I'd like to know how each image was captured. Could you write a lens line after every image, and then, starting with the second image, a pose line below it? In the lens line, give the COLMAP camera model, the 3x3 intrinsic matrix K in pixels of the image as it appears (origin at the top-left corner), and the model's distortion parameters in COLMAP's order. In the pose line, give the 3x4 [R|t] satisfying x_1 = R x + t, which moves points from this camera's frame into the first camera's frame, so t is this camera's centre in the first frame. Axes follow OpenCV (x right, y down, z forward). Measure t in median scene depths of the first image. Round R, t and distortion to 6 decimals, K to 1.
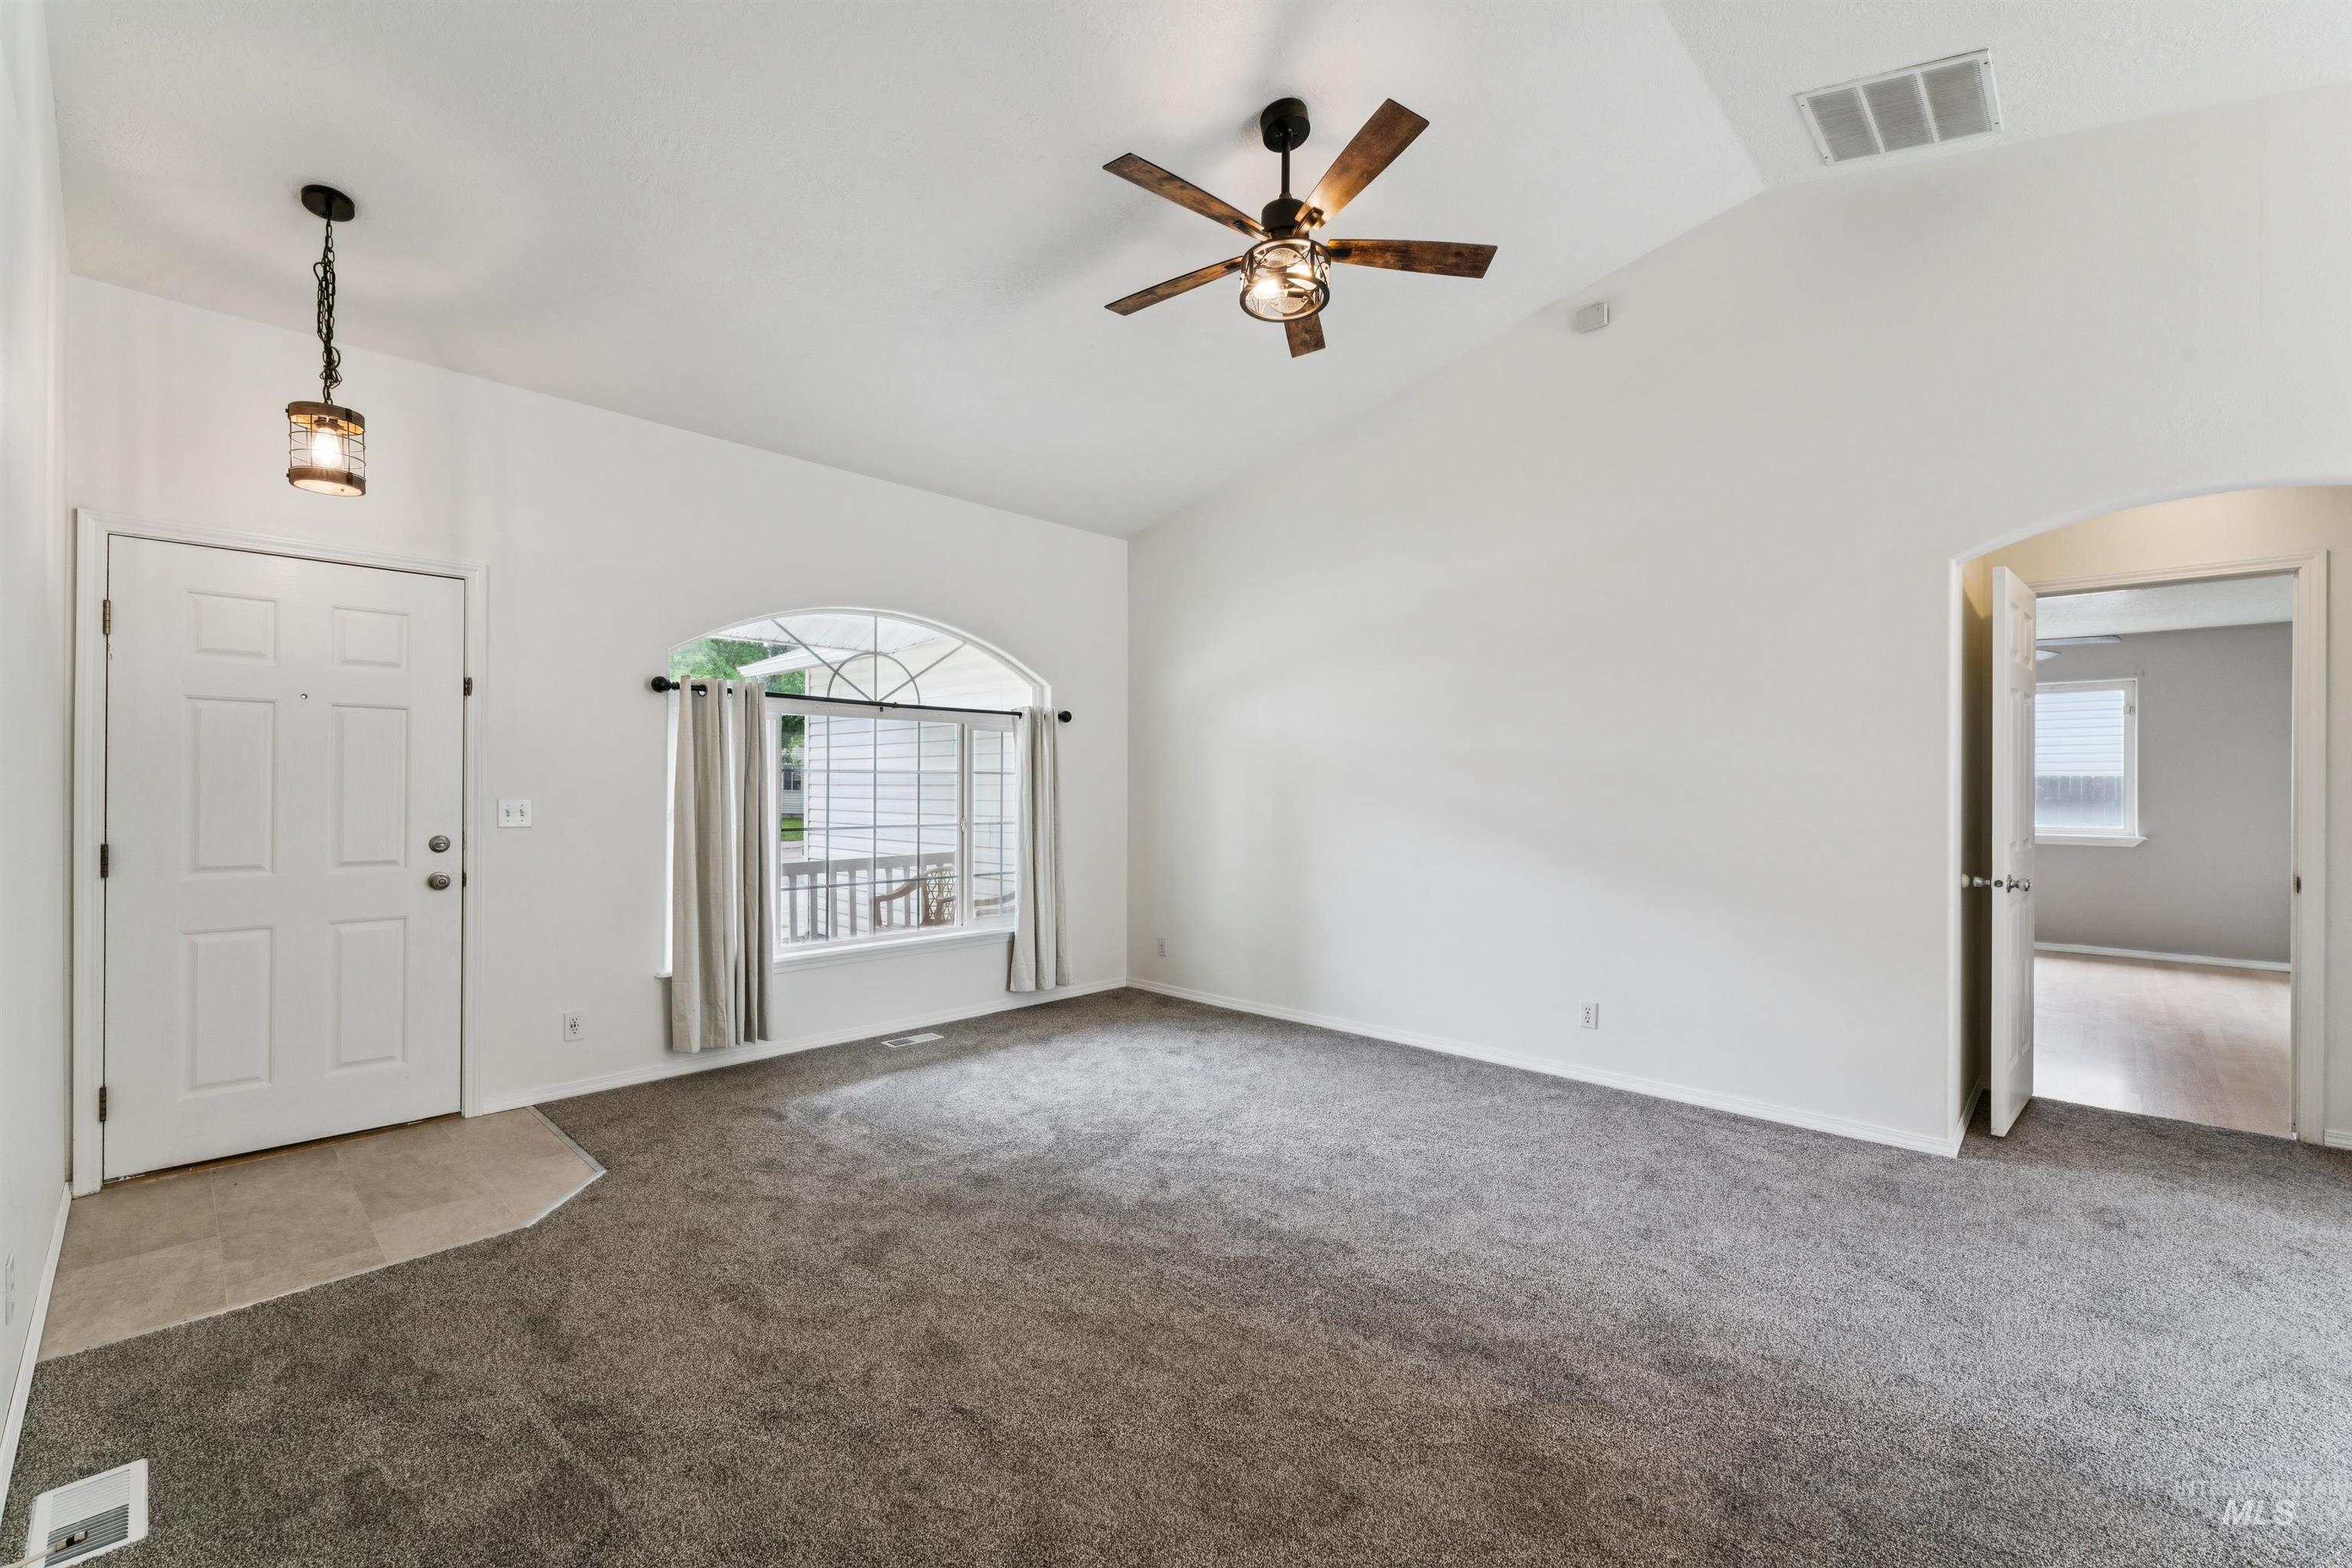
lens RADIAL K [[1013.5, 0, 1161.4], [0, 1013.5, 780.5], [0, 0, 1]] dist [-0.007619, 0.001896]
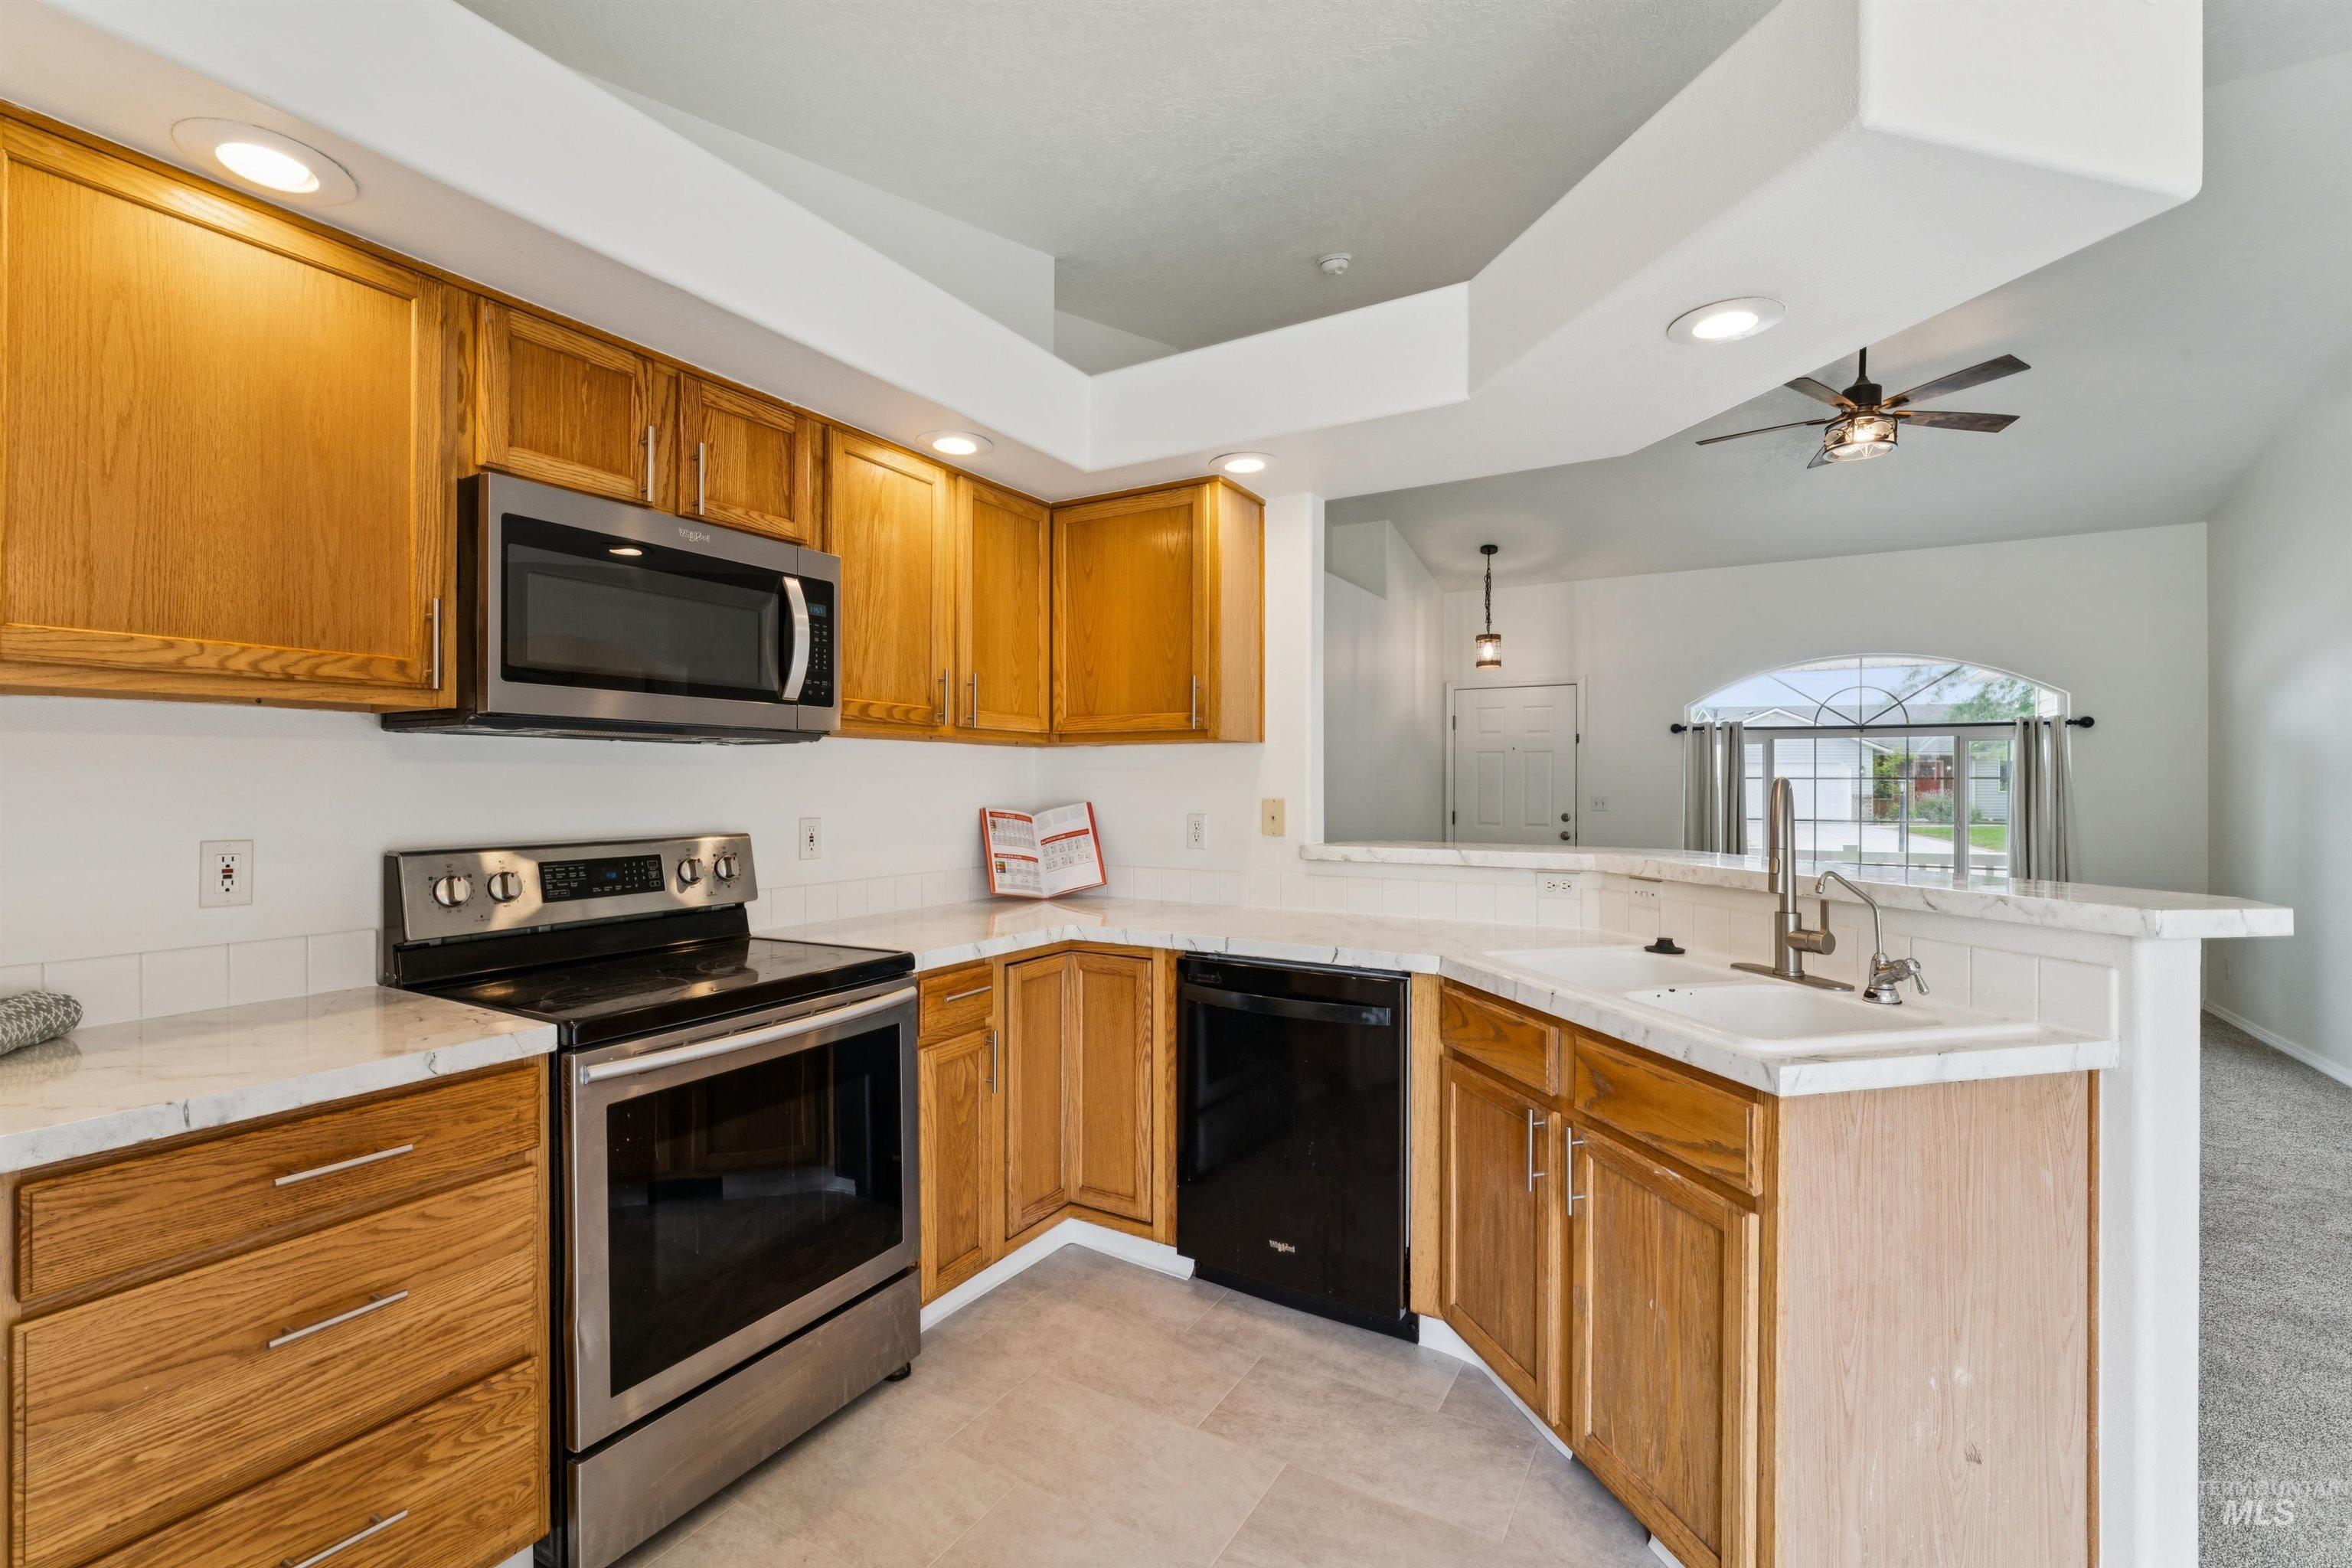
lens RADIAL K [[1013.5, 0, 1176.7], [0, 1013.5, 781.2], [0, 0, 1]] dist [-0.007619, 0.001896]
pose [[0.233038, -0.001754, -0.972466, 0.889488], [0.007270, 0.999974, -0.000061, -0.012694], [0.972441, -0.007055, 0.233044, -0.189309]]
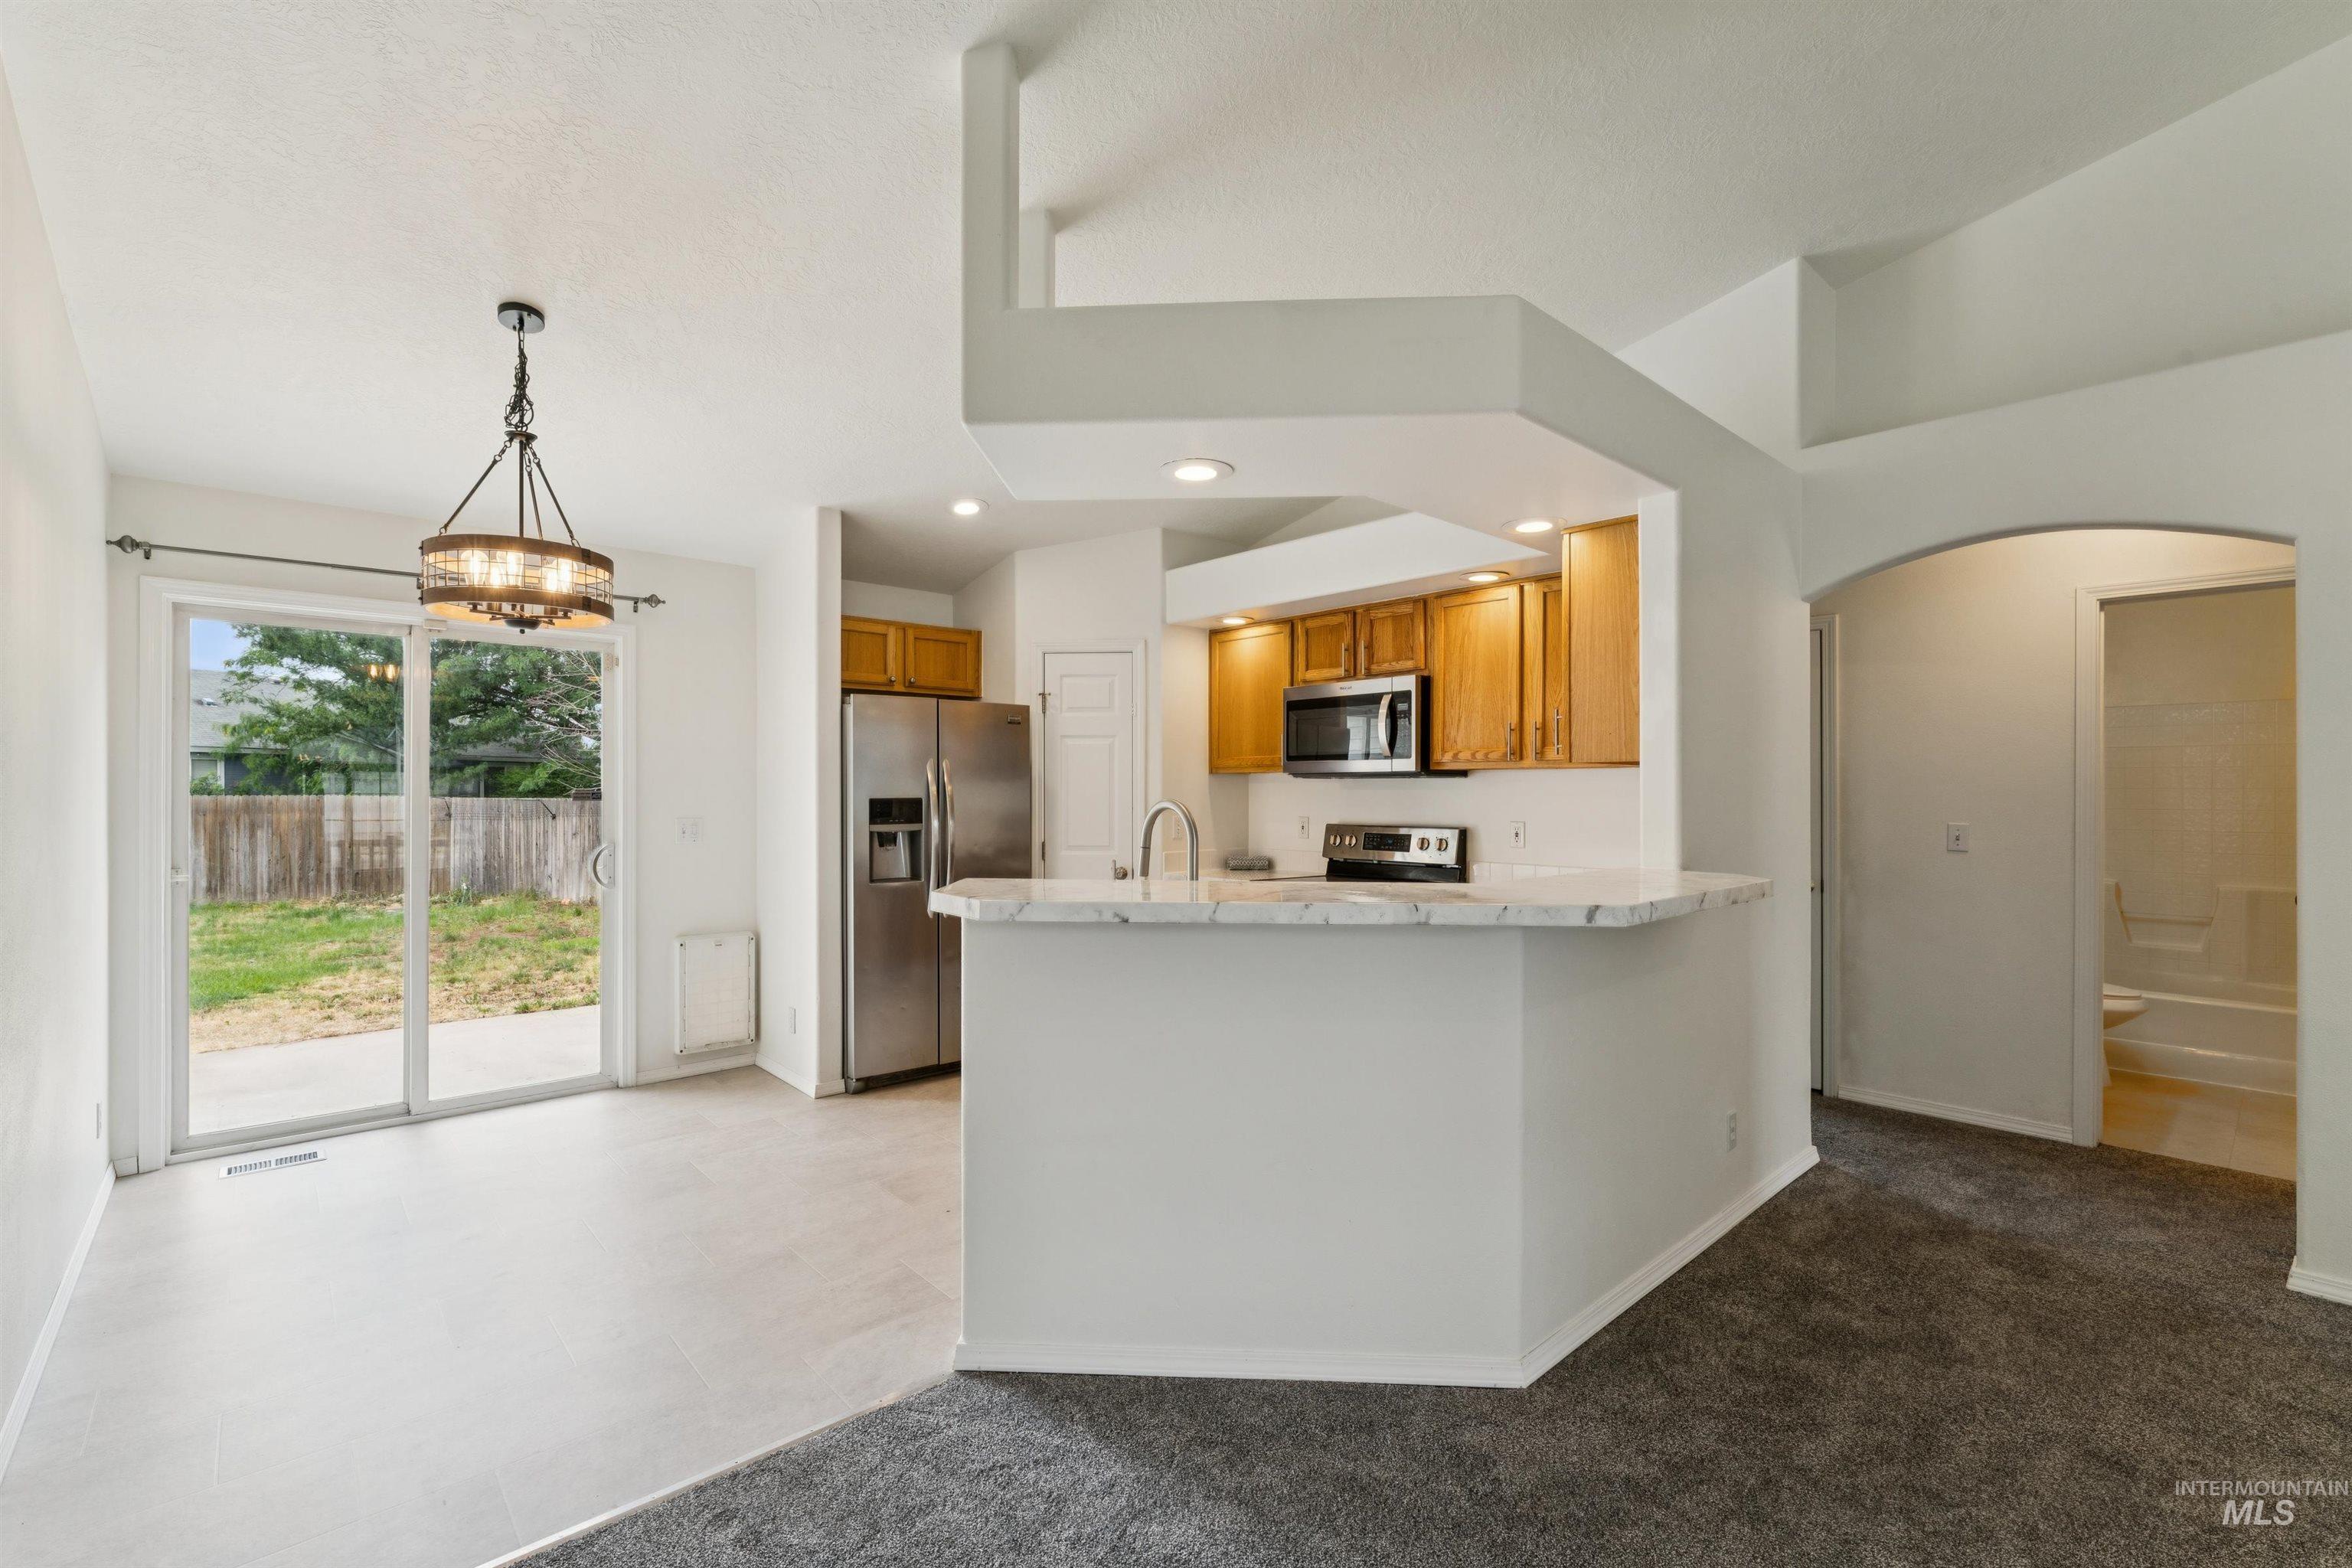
lens RADIAL K [[1013.5, 0, 1181.4], [0, 1013.5, 793.1], [0, 0, 1]] dist [-0.007619, 0.001896]
pose [[-0.997875, -0.002220, 0.065126, 0.493275], [-0.002737, 0.999965, -0.007851, -0.010774], [-0.065106, -0.008013, -0.997846, 0.736151]]
